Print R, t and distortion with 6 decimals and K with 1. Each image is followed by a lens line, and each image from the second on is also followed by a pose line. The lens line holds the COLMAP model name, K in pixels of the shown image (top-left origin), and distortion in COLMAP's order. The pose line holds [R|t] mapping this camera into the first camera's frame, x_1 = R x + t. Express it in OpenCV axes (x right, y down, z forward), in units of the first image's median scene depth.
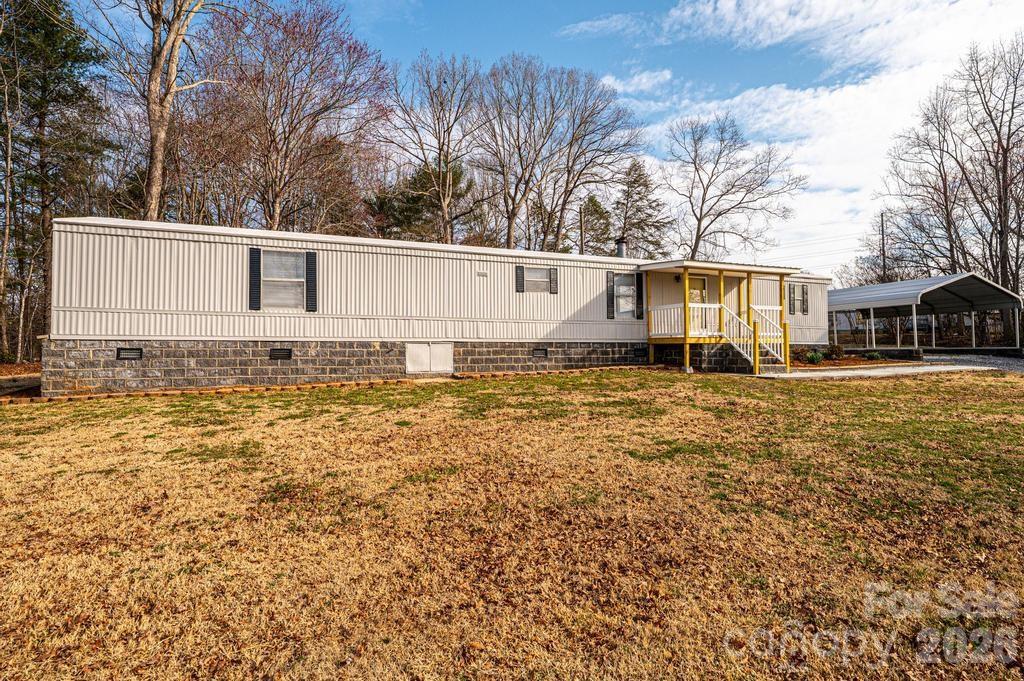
lens RADIAL K [[534.3, 0, 511.0], [0, 534.3, 342.9], [0, 0, 1]] dist [-0.001510, 0.003205]
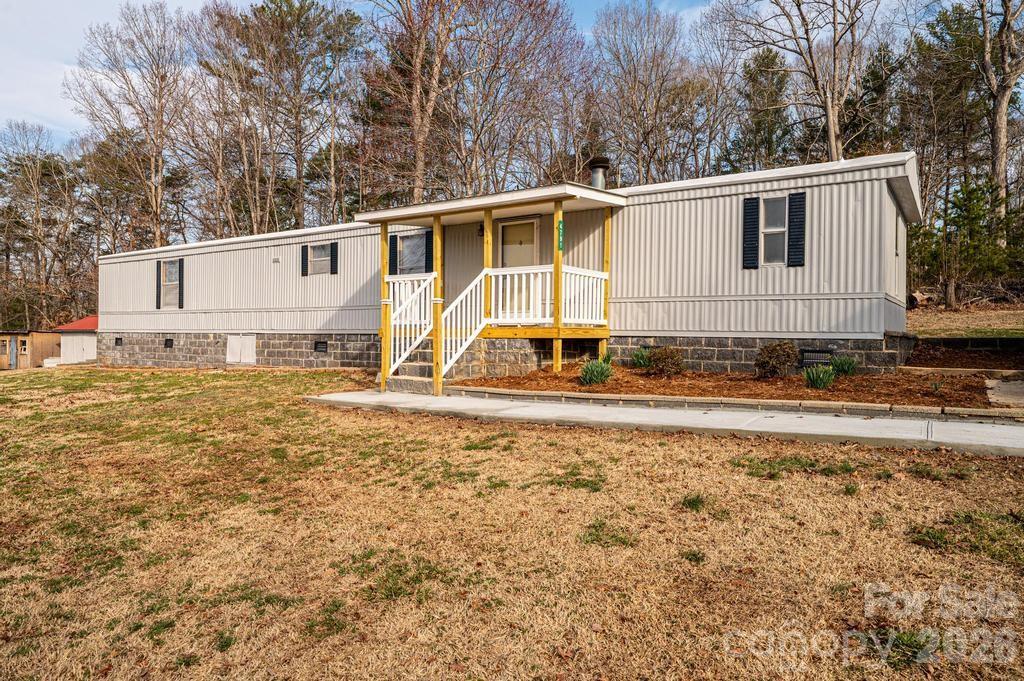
lens RADIAL K [[673.1, 0, 505.8], [0, 673.1, 340.6], [0, 0, 1]] dist [-0.005501, 0.000216]
pose [[0.546830, 0.017694, -0.837057, 1.097167], [0.014163, 0.999438, 0.030379, -0.018471], [0.837124, -0.028468, 0.546272, 0.667865]]
